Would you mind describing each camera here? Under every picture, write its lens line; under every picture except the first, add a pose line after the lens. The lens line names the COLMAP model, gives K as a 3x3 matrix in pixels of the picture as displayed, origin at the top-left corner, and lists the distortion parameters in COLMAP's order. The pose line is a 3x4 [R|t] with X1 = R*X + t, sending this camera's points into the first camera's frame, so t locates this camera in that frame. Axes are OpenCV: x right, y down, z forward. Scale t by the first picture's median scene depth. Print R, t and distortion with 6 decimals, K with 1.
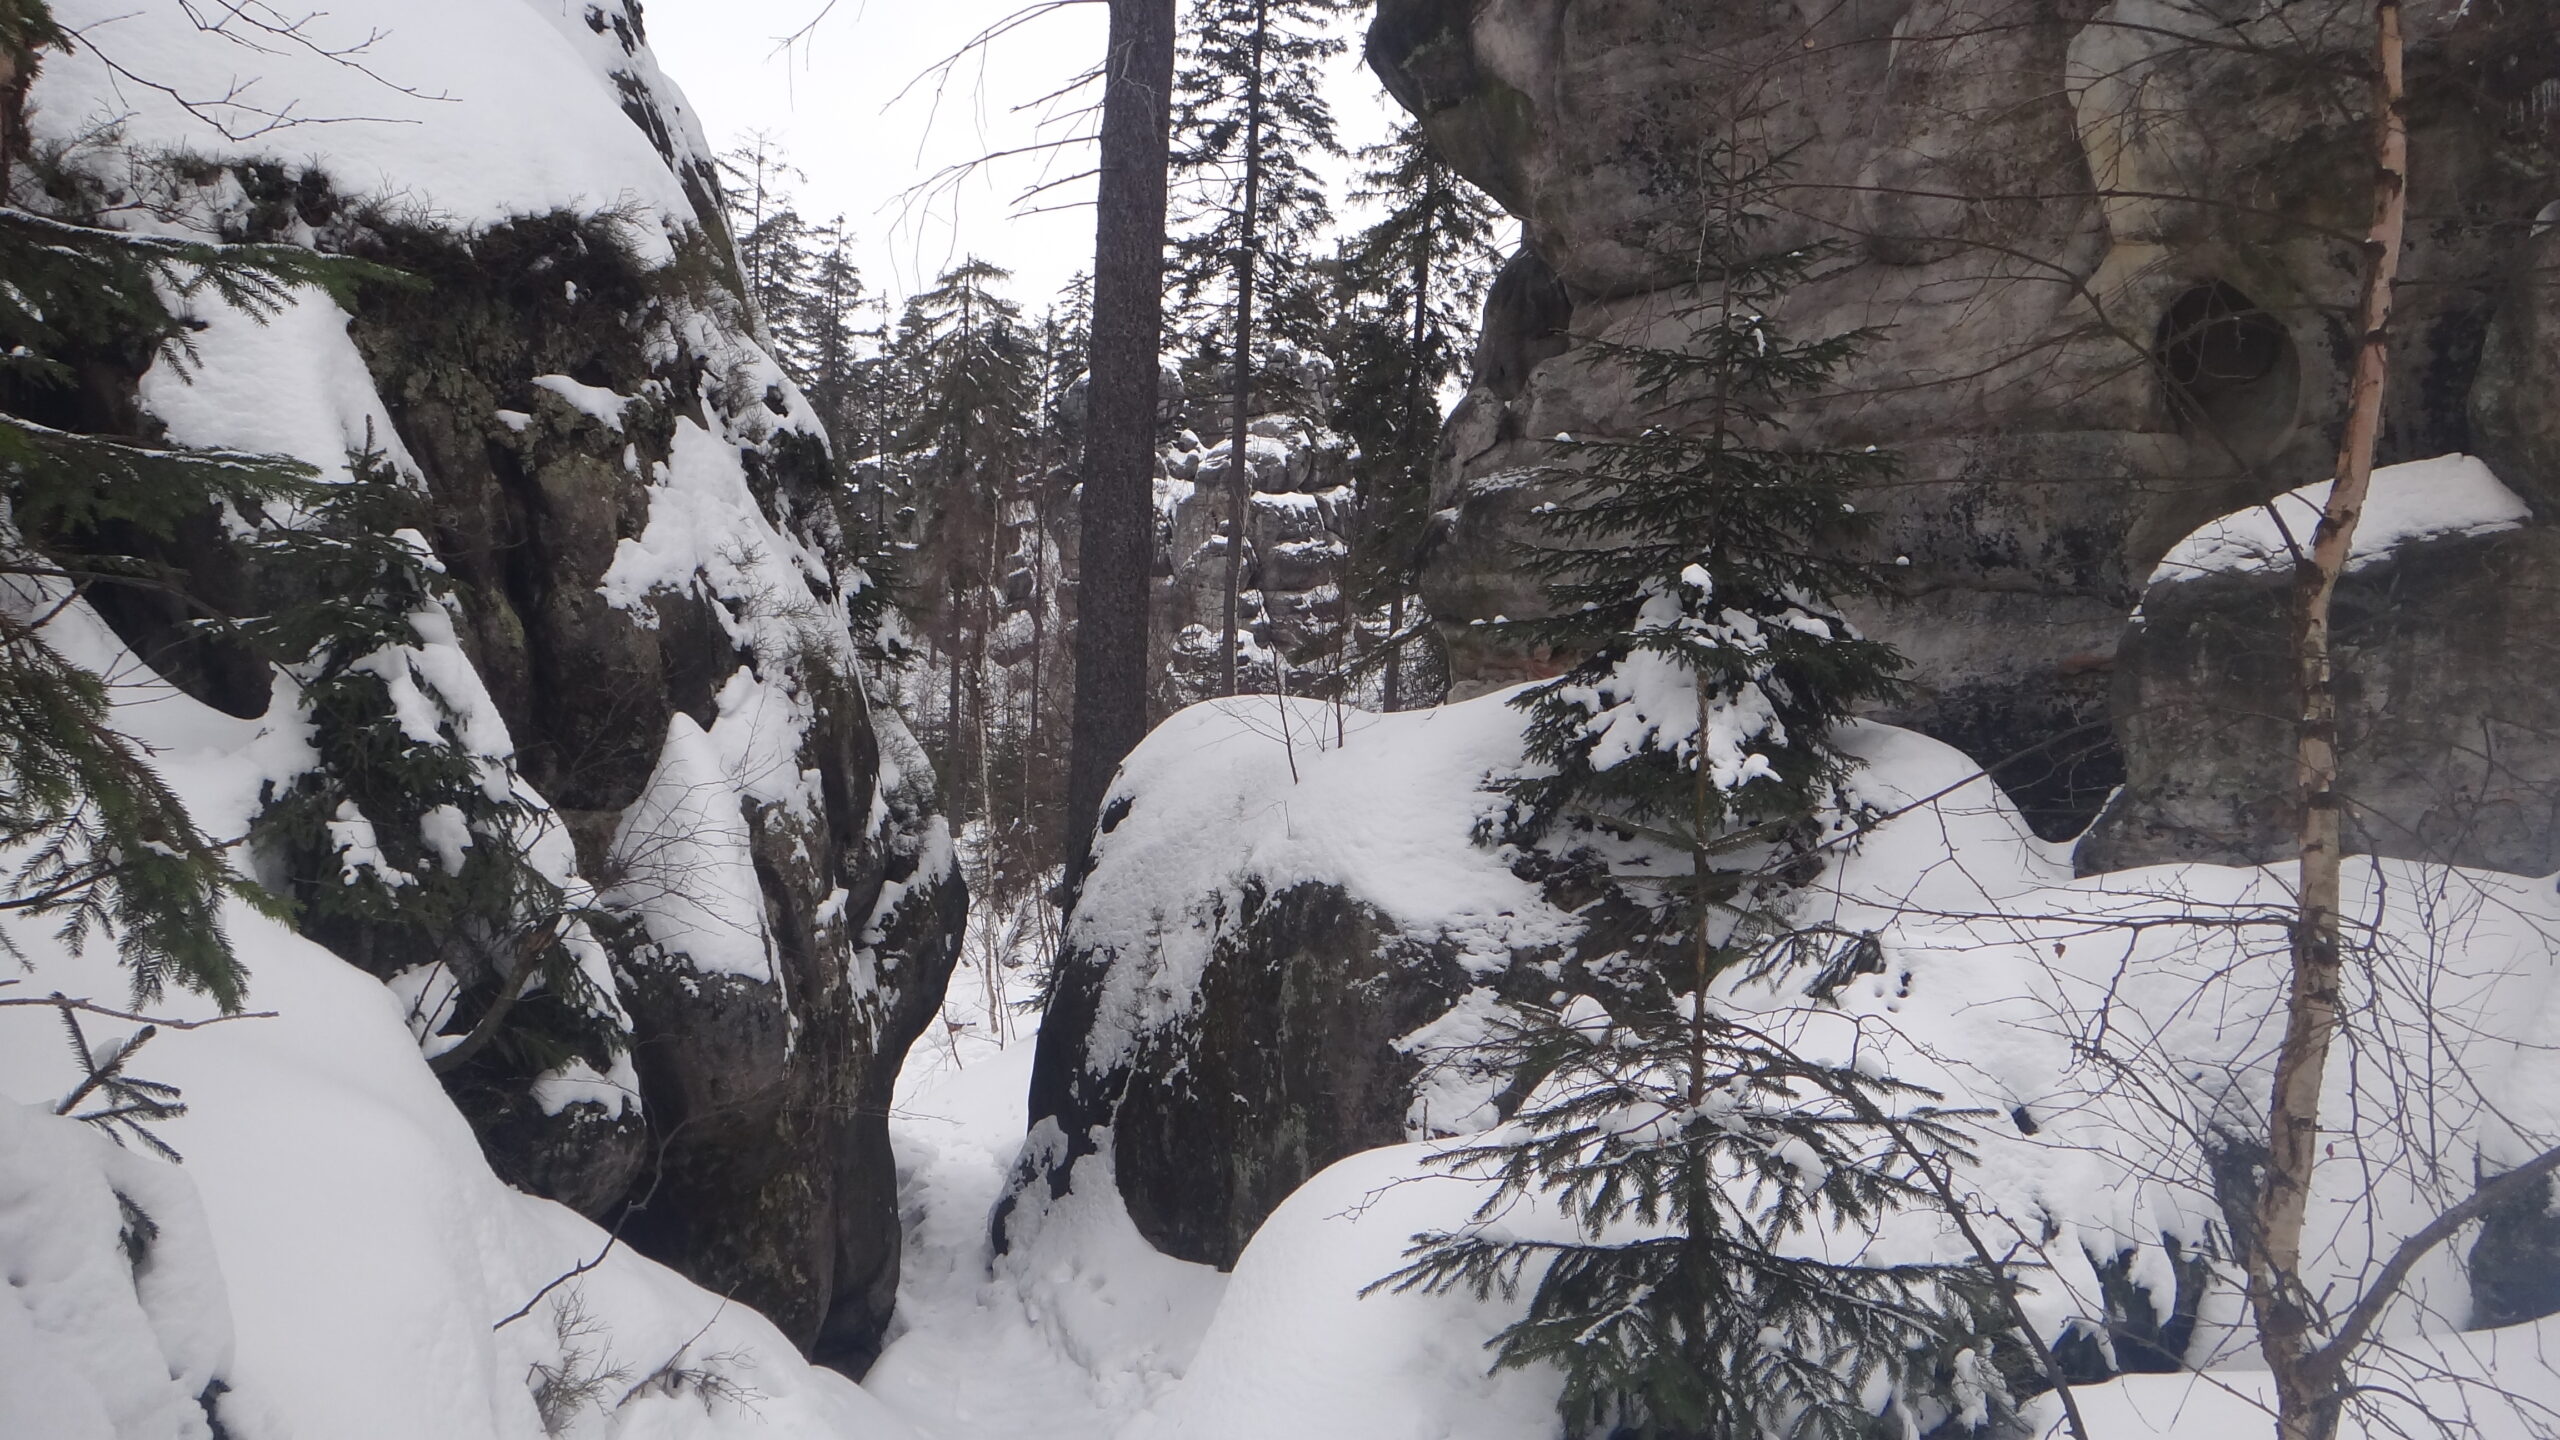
lens RADIAL K [[1770.5, 0, 1280.0], [0, 1770.5, 720.0], [0, 0, 1]] dist [-0.038195, 0.001449]
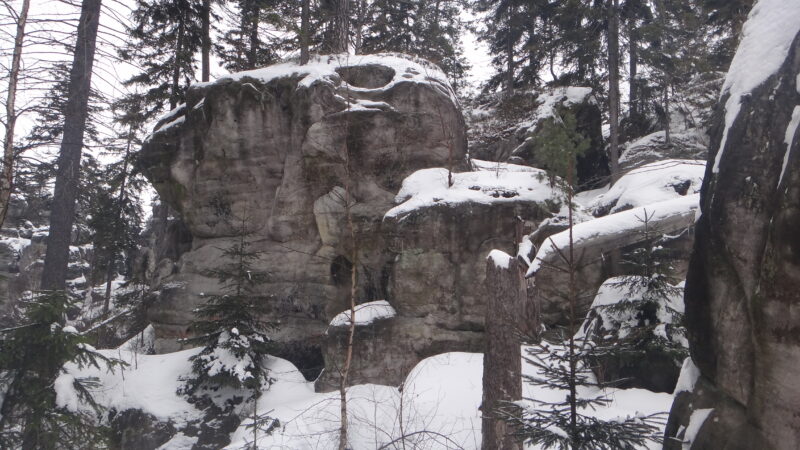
lens RADIAL K [[553.3, 0, 400.0], [0, 553.3, 225.0], [0, 0, 1]] dist [-0.038195, 0.001449]
pose [[0.839759, 0.060170, 0.539615, -0.161594], [0.022834, 0.989048, -0.145818, -0.120453], [-0.542479, 0.134774, 0.829188, -0.369086]]
